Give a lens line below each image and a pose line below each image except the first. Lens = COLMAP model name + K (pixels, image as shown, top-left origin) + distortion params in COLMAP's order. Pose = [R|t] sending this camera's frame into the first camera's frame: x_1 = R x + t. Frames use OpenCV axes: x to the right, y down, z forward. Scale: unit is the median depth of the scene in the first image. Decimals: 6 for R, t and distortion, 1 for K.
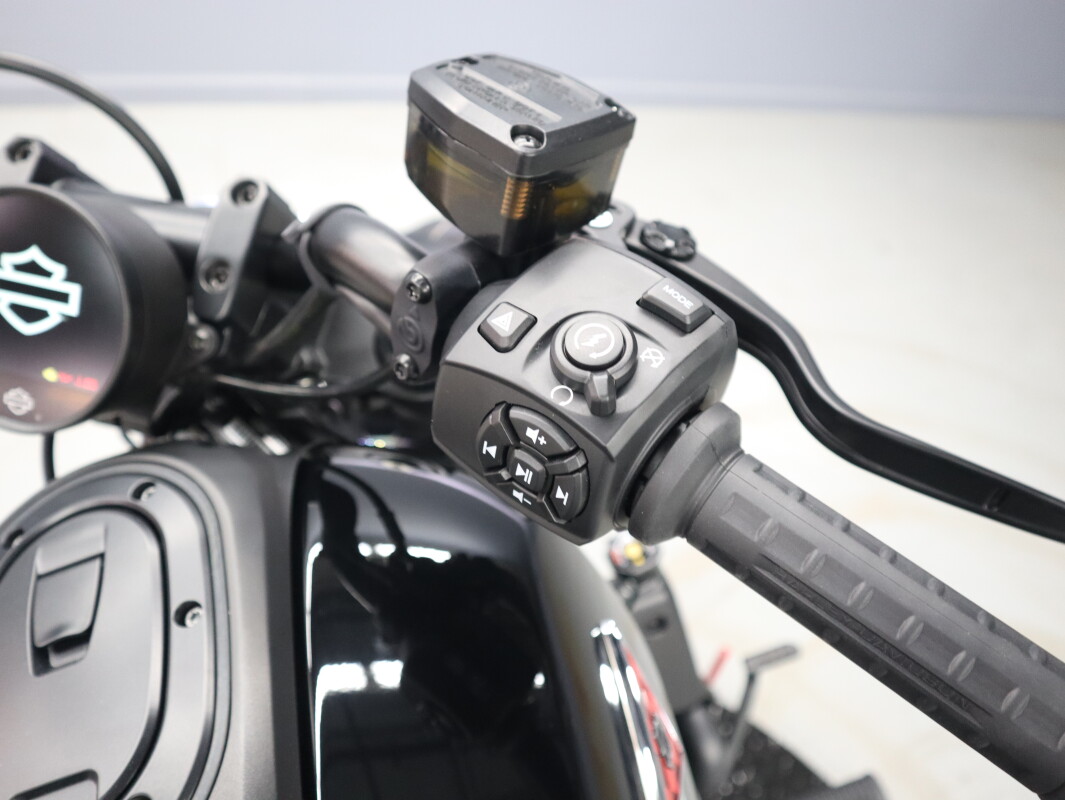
lens RADIAL K [[823.1, 0, 532.5], [0, 823.1, 400.0], [0, 0, 1]] dist [-0.114434, 0.074313]
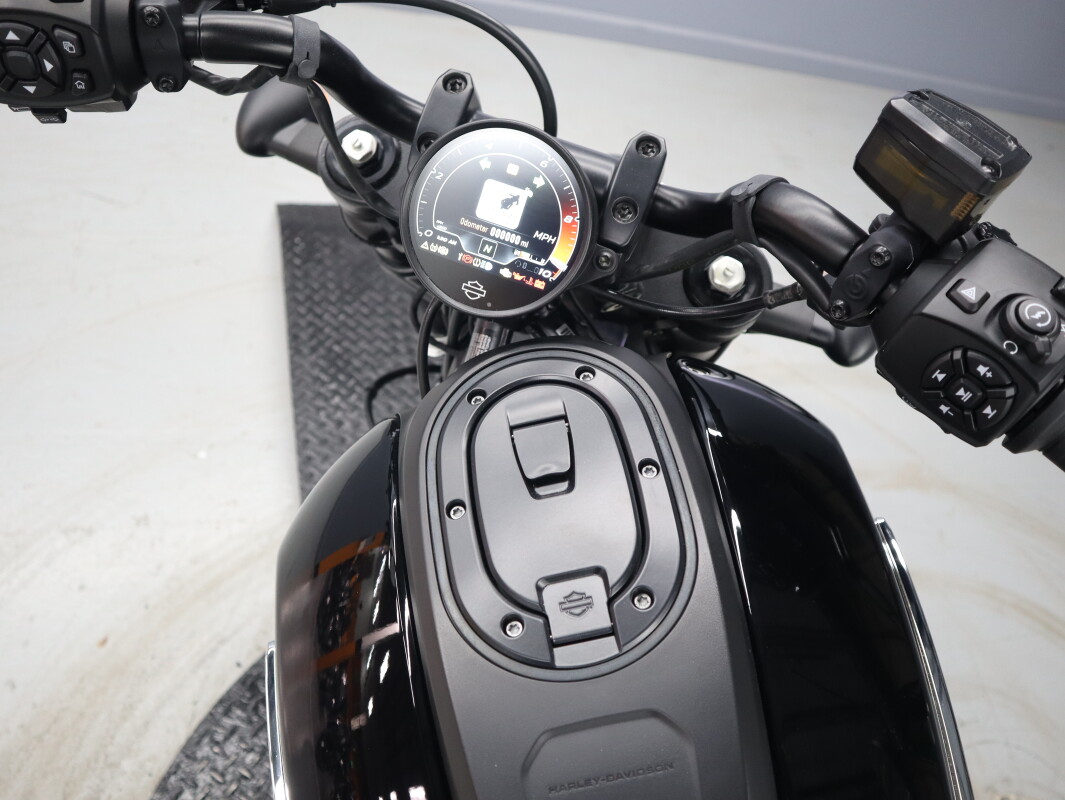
lens RADIAL K [[823.1, 0, 532.5], [0, 823.1, 400.0], [0, 0, 1]] dist [-0.114434, 0.074313]
pose [[0.990237, 0.131418, 0.046482, -0.823953], [-0.134645, 0.988058, 0.074910, 0.091613], [-0.036082, -0.080437, 0.996106, -0.417875]]
